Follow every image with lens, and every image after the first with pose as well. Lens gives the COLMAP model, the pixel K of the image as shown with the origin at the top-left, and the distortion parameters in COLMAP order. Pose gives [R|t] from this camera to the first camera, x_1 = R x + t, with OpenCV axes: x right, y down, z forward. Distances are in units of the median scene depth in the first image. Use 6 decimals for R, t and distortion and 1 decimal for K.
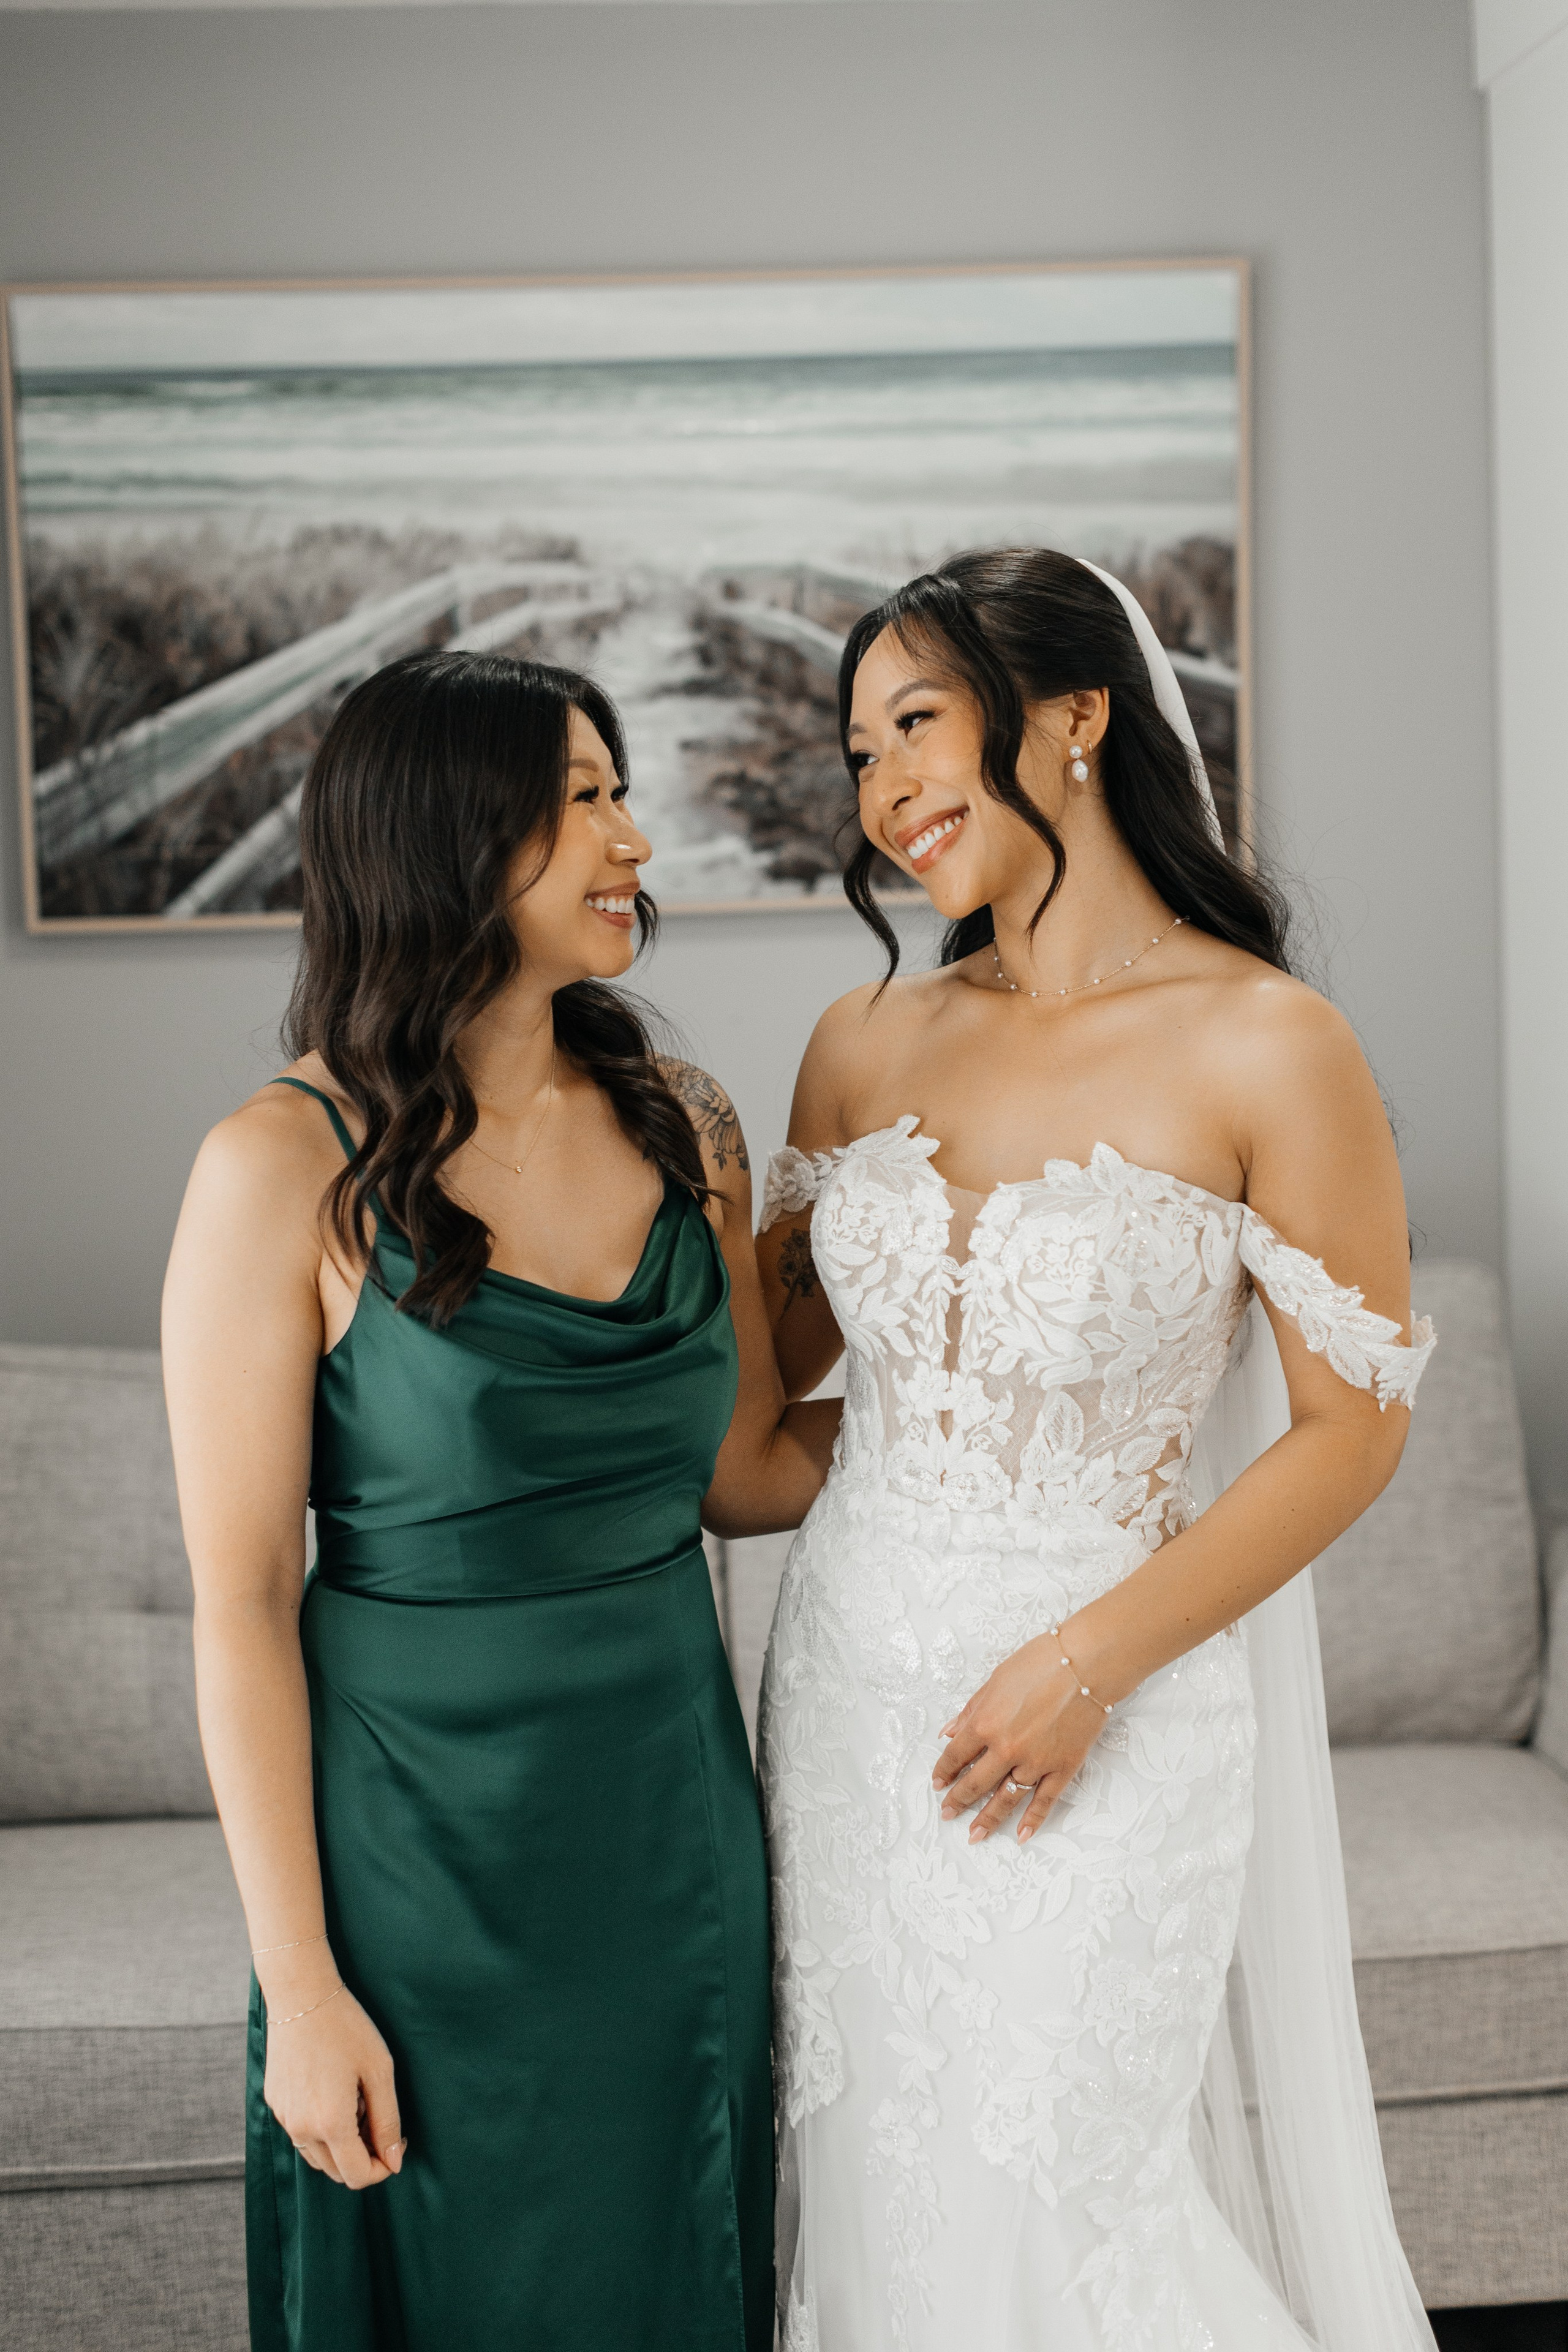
lens RADIAL K [[3402.2, 0, 781.5], [0, 3402.2, 1173.0], [0, 0, 1]] dist [0.007202, 0.028527]
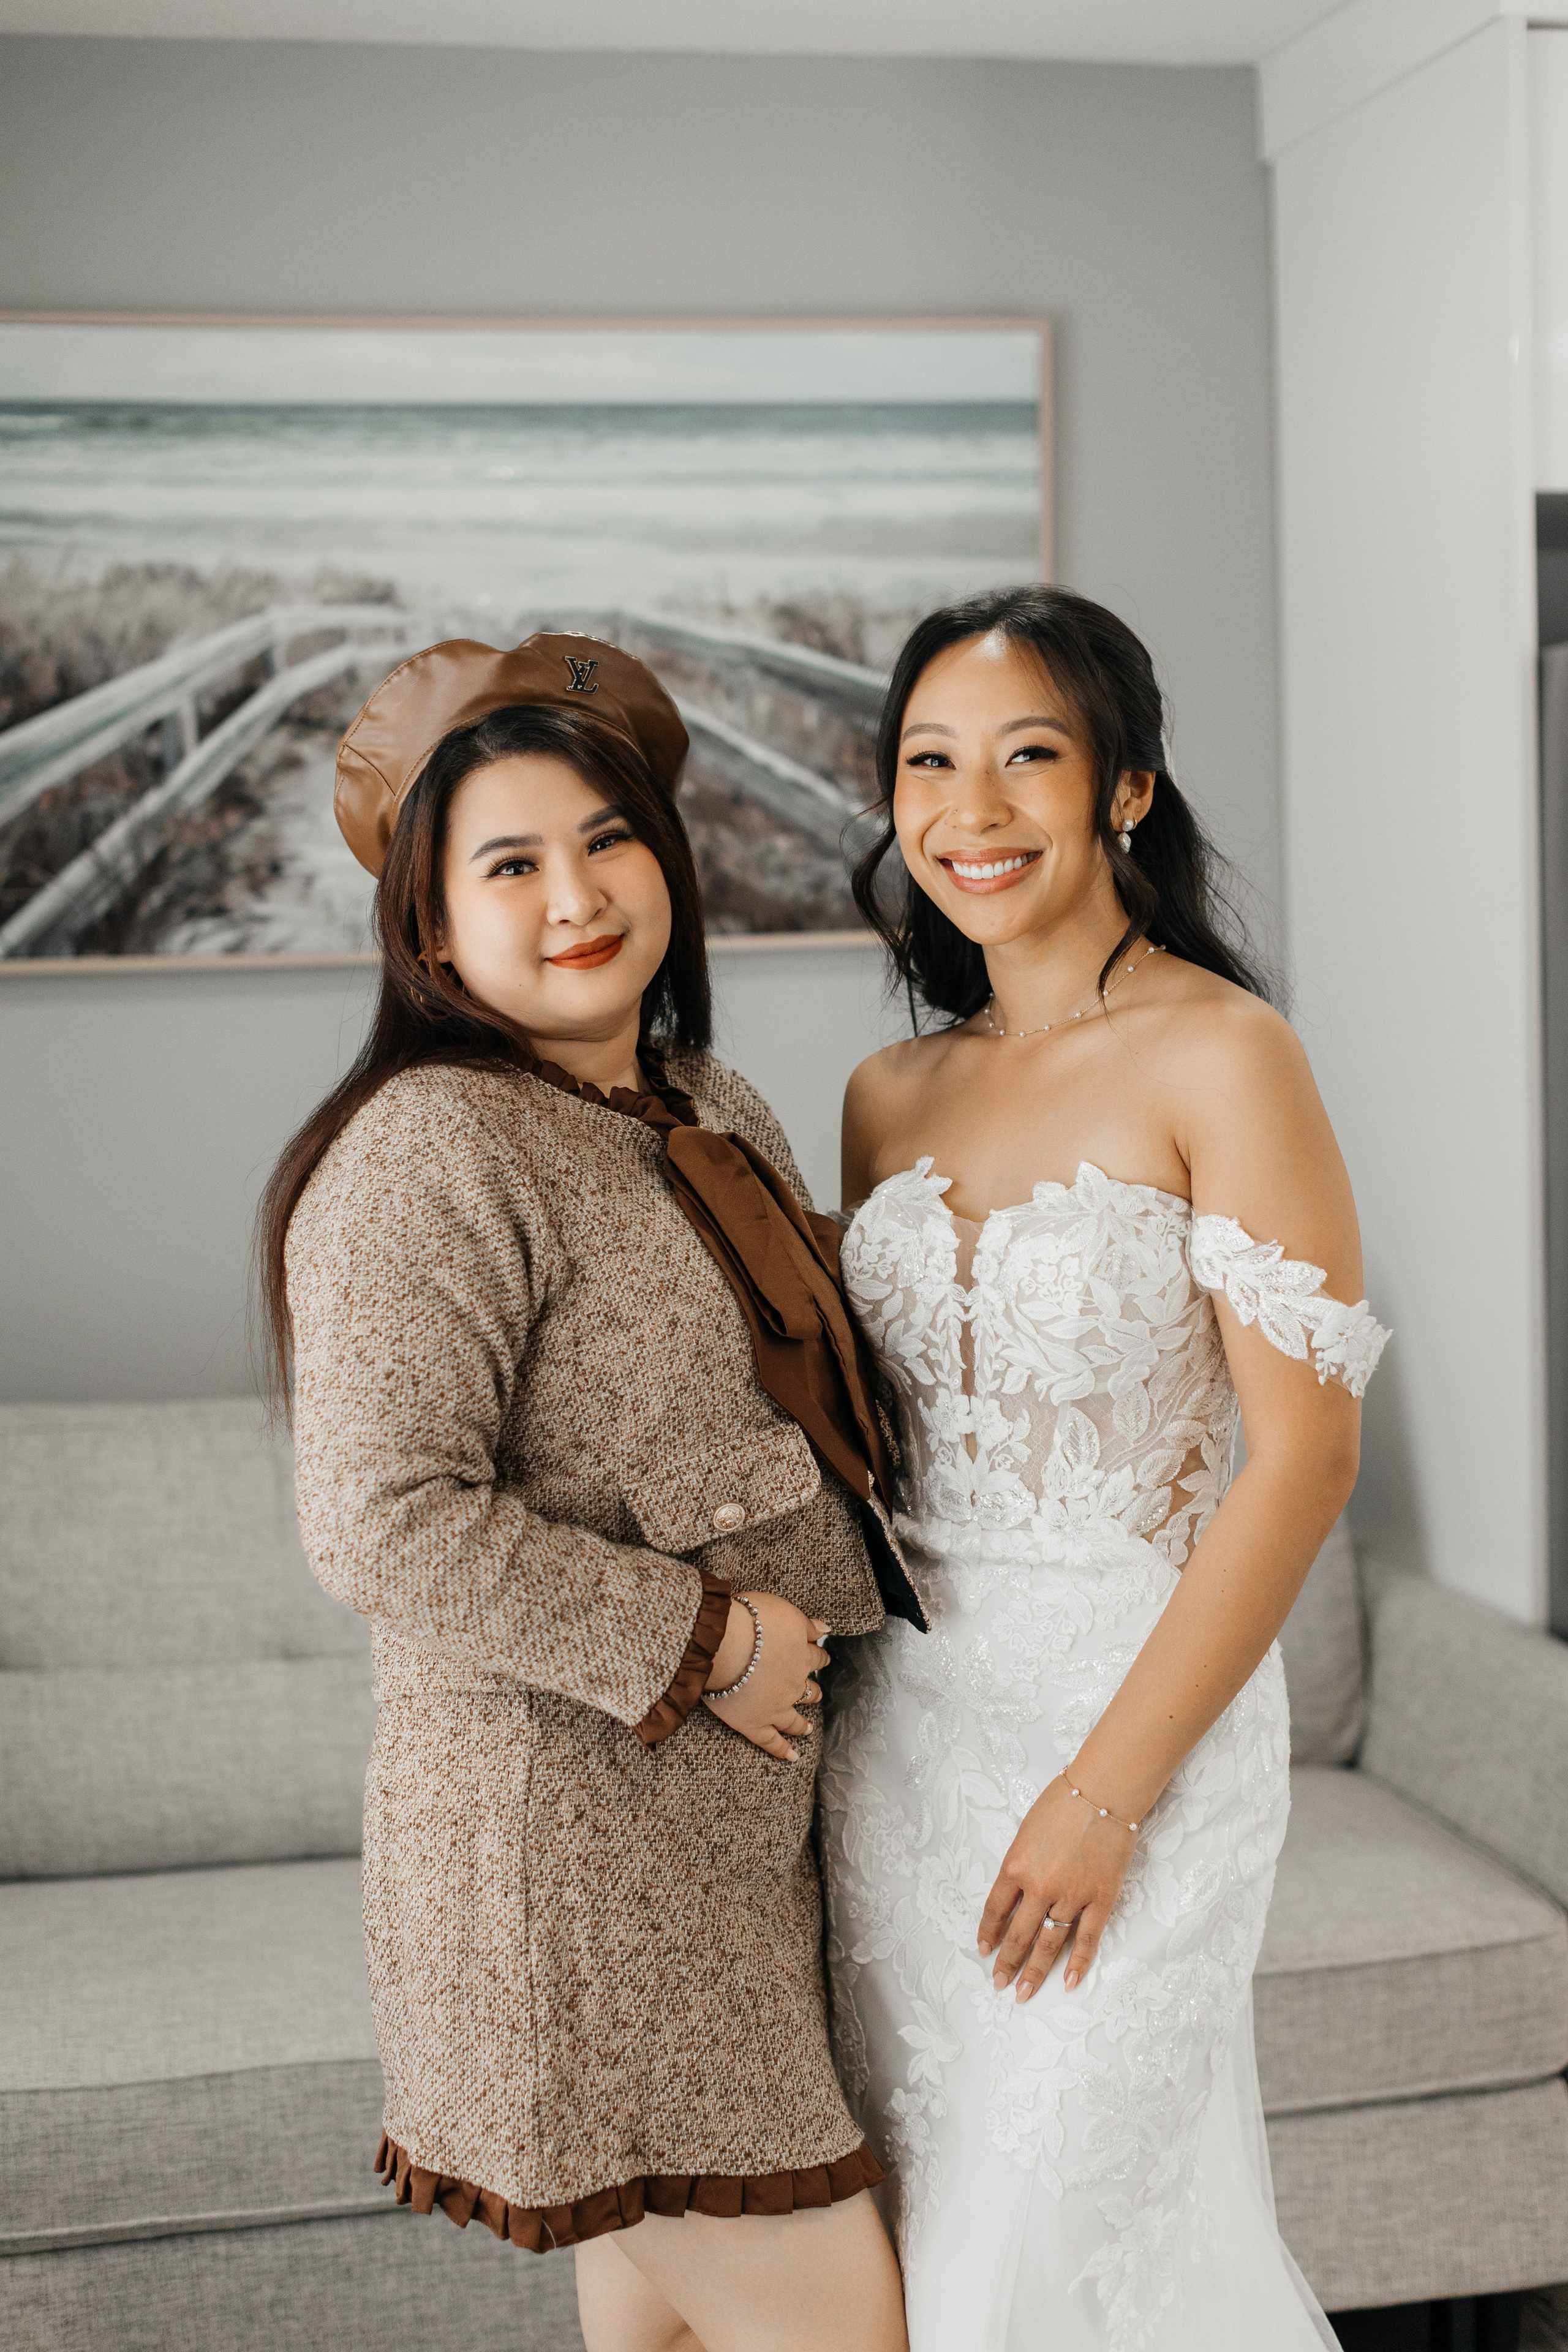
lens RADIAL K [[3384.2, 0, 789.4], [0, 3384.2, 1208.8], [0, 0, 1]] dist [0.035041, -0.180312]
pose [[0.991036, -0.007453, 0.133390, -0.100062], [0.008886, 0.999909, -0.010151, 0.009971], [-0.133302, 0.011245, 0.991012, 0.007231]]
